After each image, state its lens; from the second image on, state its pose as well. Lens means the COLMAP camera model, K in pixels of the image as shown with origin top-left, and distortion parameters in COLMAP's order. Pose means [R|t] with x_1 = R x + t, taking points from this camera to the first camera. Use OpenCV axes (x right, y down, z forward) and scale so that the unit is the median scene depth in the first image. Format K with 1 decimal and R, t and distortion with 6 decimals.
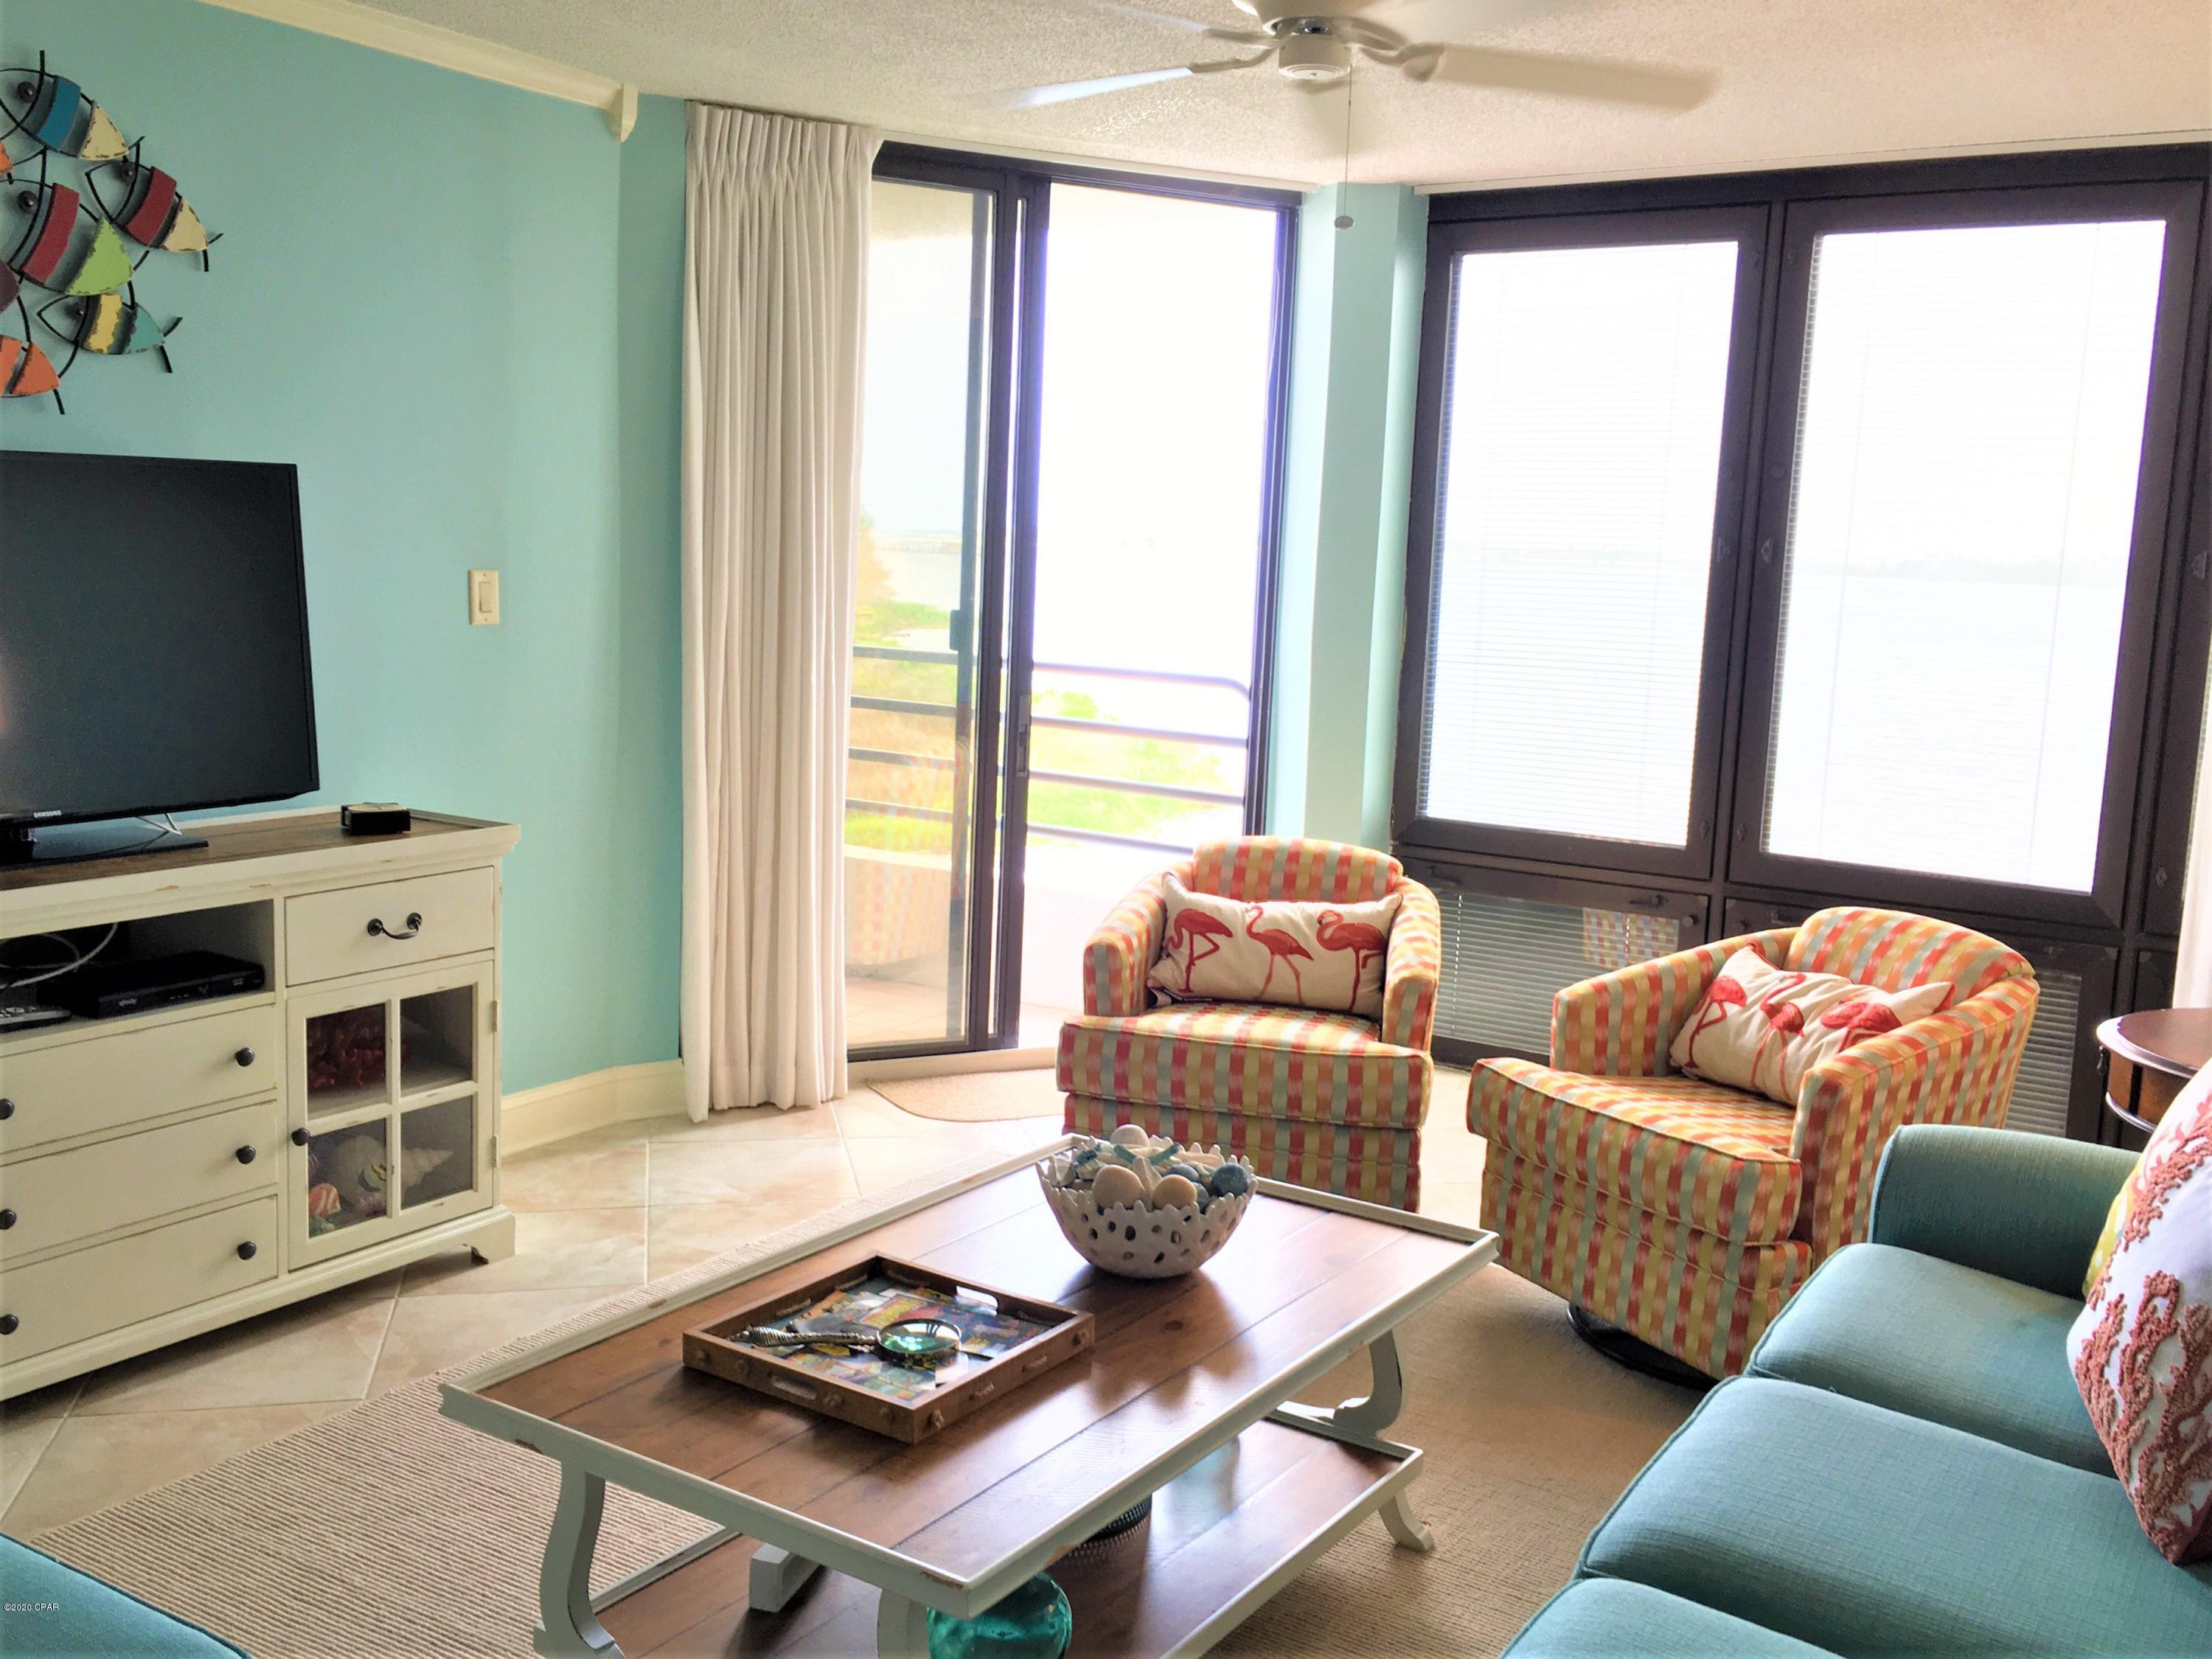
lens RADIAL K [[2043.9, 0, 1106.0], [0, 2043.9, 829.5], [0, 0, 1]] dist [-0.002094, -0.001988]
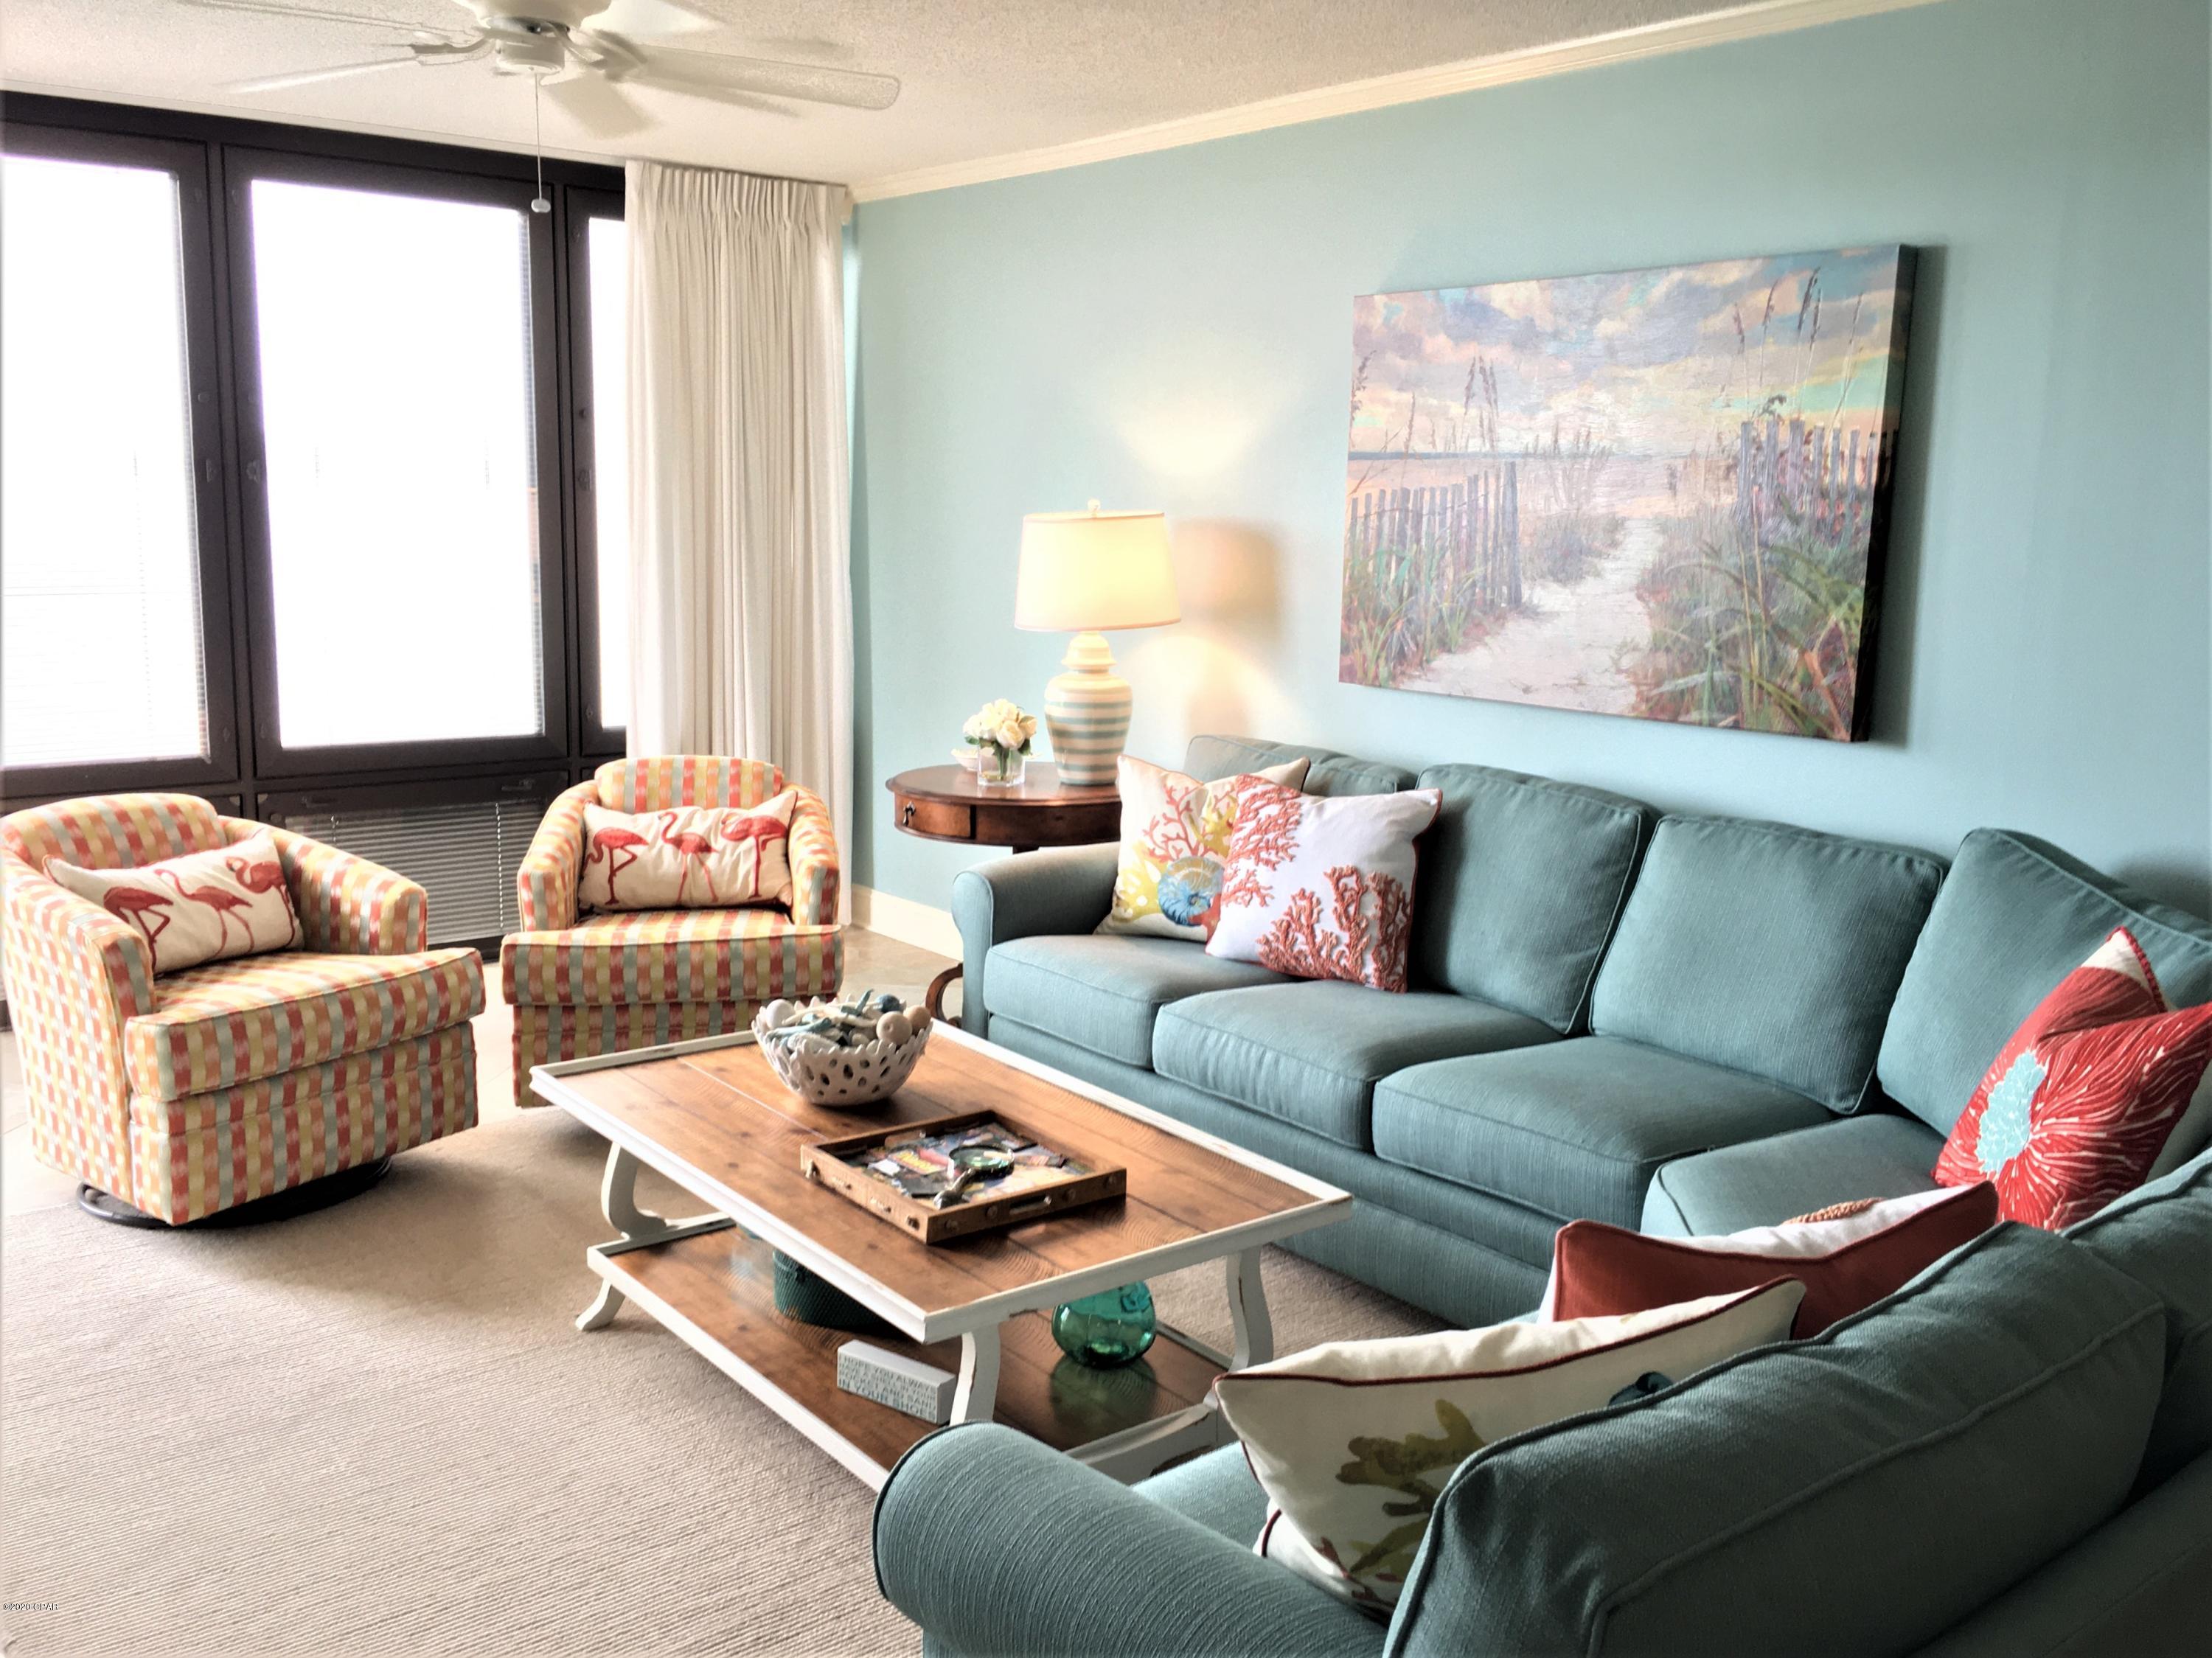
lens RADIAL K [[2043.8, 0, 1106.0], [0, 2043.8, 829.0], [0, 0, 1]] dist [-0.002094, -0.001988]
pose [[0.343534, -0.195814, 0.918499, -0.669545], [0.130028, 0.978519, 0.159976, -0.079307], [-0.930095, 0.064473, 0.361616, 0.245317]]
